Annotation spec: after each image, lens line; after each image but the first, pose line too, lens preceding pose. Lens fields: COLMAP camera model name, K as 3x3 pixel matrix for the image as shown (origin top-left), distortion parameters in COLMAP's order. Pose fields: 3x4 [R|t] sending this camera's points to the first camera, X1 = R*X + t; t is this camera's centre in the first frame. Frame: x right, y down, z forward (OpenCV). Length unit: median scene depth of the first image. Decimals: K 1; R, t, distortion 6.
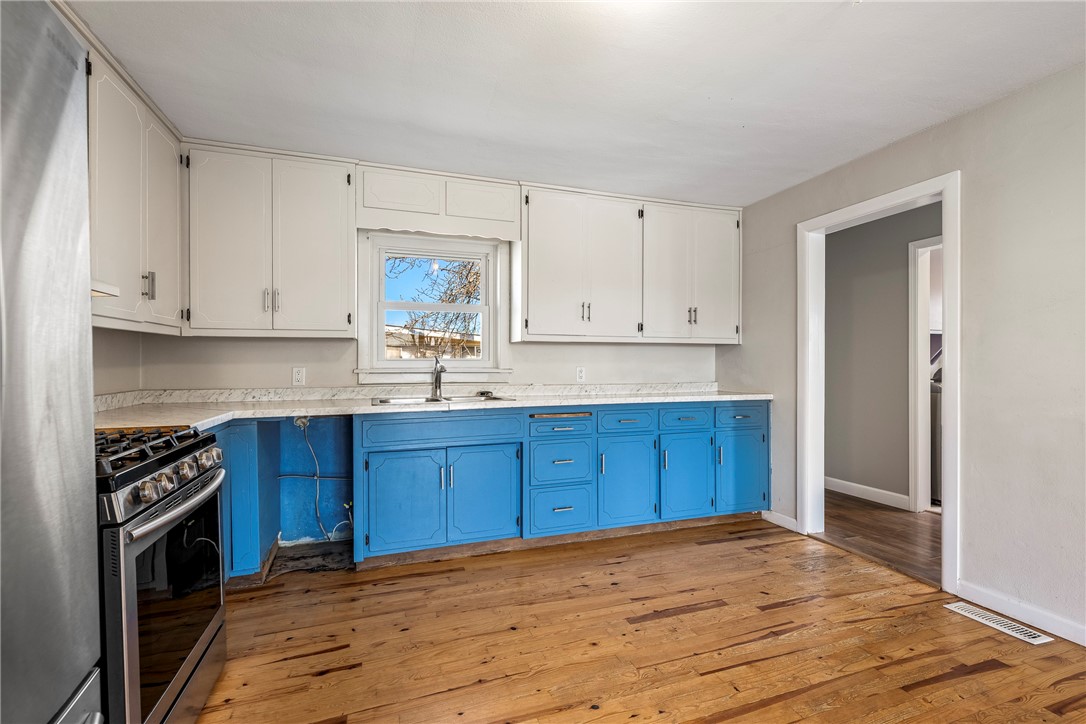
lens RADIAL K [[488.0, 0, 550.0], [0, 488.0, 365.7], [0, 0, 1]] dist [-0.002013, 0.000062]
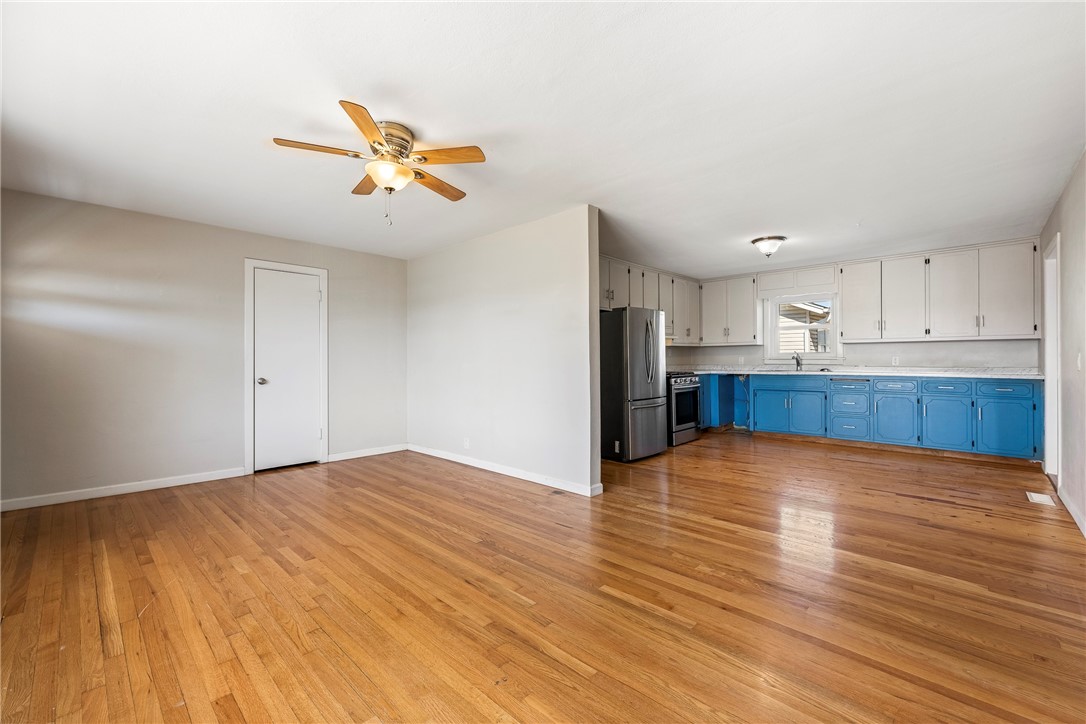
lens RADIAL K [[447.7, 0, 546.3], [0, 447.7, 358.1], [0, 0, 1]] dist [0.000731, -0.000183]
pose [[0.456320, -0.001015, -0.889815, 1.163524], [0.000216, 0.999999, -0.001030, 0.013588], [0.889816, 0.000278, 0.456320, -1.008337]]
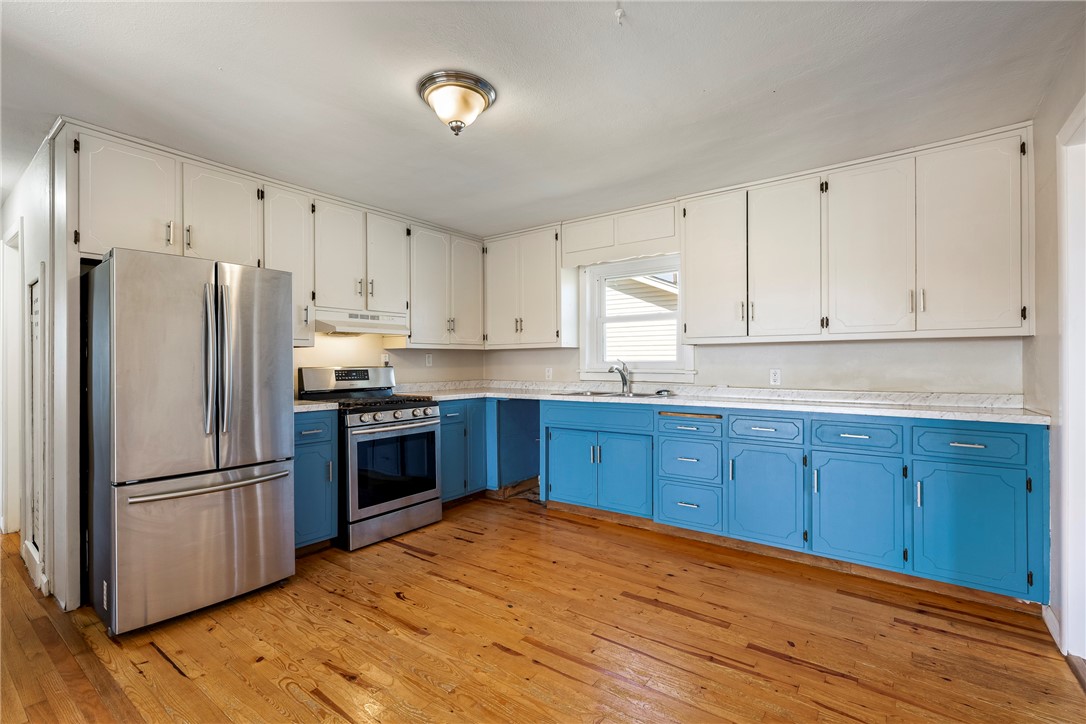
lens RADIAL K [[488.0, 0, 525.6], [0, 488.0, 362.8], [0, 0, 1]] dist [-0.002013, 0.000062]
pose [[0.549373, -0.001630, -0.835576, 0.752419], [-0.002835, 0.999989, -0.003815, -0.005892], [0.835572, 0.004465, 0.549362, 0.140765]]
